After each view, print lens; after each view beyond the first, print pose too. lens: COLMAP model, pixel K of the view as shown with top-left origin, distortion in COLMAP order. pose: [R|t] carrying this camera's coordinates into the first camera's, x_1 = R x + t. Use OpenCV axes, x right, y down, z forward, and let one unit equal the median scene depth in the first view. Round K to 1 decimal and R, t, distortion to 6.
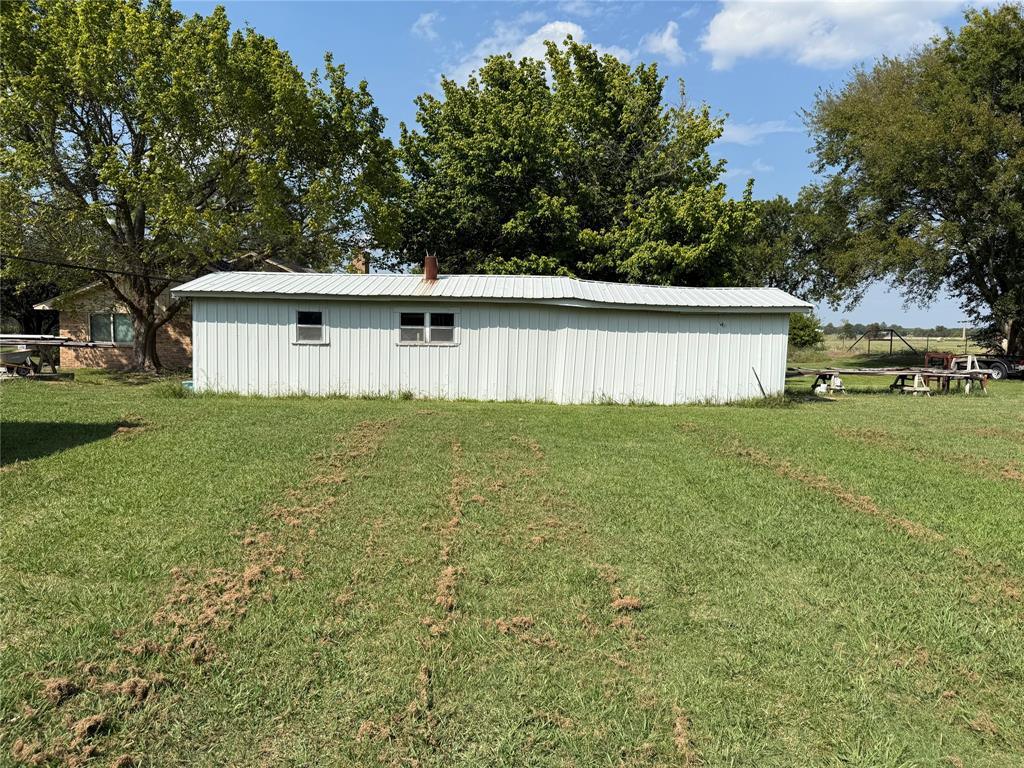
lens RADIAL K [[709.2, 0, 512.8], [0, 709.2, 383.2], [0, 0, 1]] dist [-0.001909, -0.001424]
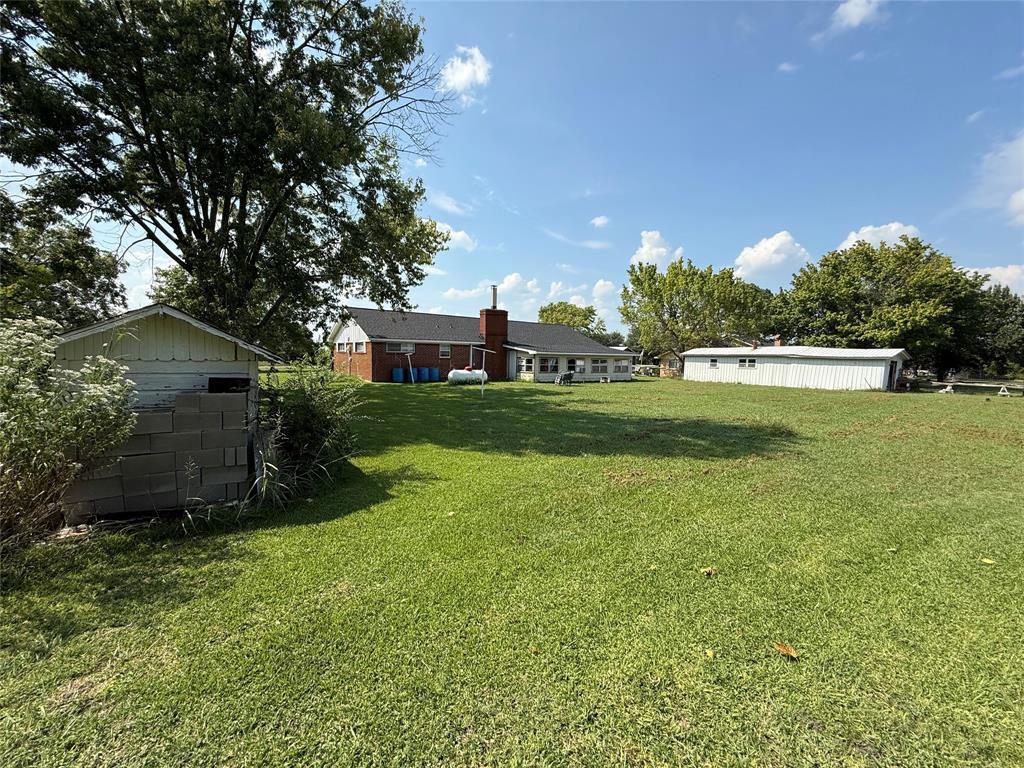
lens RADIAL K [[407.8, 0, 513.3], [0, 407.8, 383.5], [0, 0, 1]] dist [-0.003482, -0.000207]
pose [[0.575517, 0.043759, -0.816618, 0.845087], [-0.075586, 0.997139, 0.000162, 0.104739], [0.814289, 0.061632, 0.577178, -1.067431]]
